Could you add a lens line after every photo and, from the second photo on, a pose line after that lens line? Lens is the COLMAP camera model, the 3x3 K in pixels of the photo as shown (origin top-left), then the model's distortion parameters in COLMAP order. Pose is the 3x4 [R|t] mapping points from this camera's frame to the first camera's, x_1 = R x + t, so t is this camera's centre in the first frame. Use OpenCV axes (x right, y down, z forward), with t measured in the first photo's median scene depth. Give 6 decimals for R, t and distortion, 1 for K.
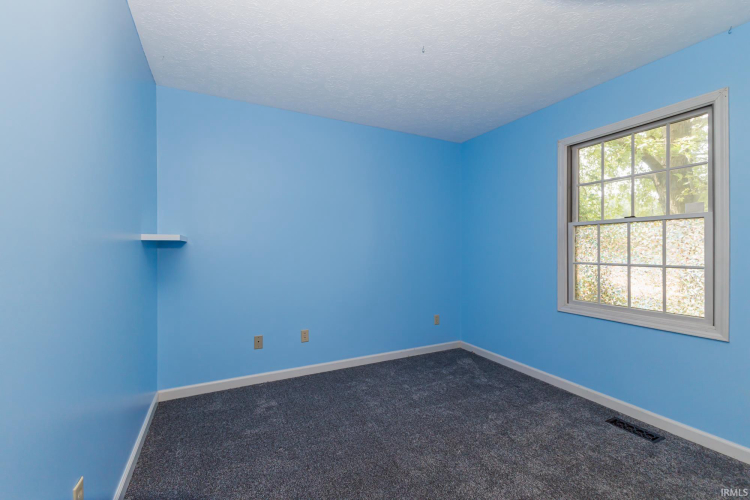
lens RADIAL K [[324.7, 0, 375.0], [0, 324.7, 250.0], [0, 0, 1]] dist [0.001775, 0.000280]
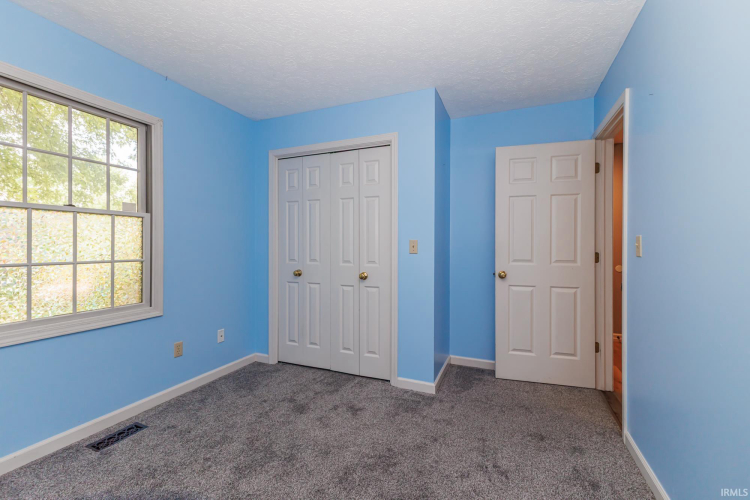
lens RADIAL K [[324.7, 0, 375.0], [0, 324.7, 250.0], [0, 0, 1]] dist [0.001775, 0.000280]
pose [[-0.661758, -0.010202, 0.749648, -0.382300], [-0.002266, 0.999930, 0.011607, 0.001051], [-0.749714, 0.005982, -0.661735, 1.029413]]
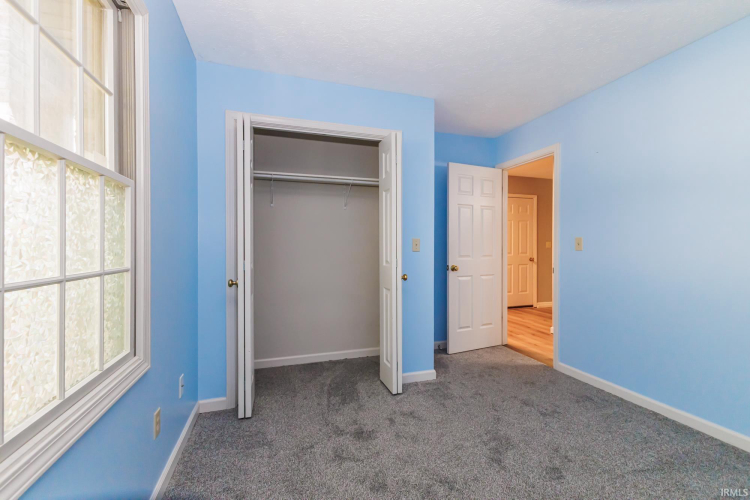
lens RADIAL K [[319.5, 0, 375.0], [0, 319.5, 250.0], [0, 0, 1]] dist [-0.000198, 0.000002]
pose [[-0.990677, -0.000193, 0.136233, 0.415641], [0.001424, 0.999930, 0.011768, 0.008535], [-0.136226, 0.011852, -0.990607, 1.376169]]
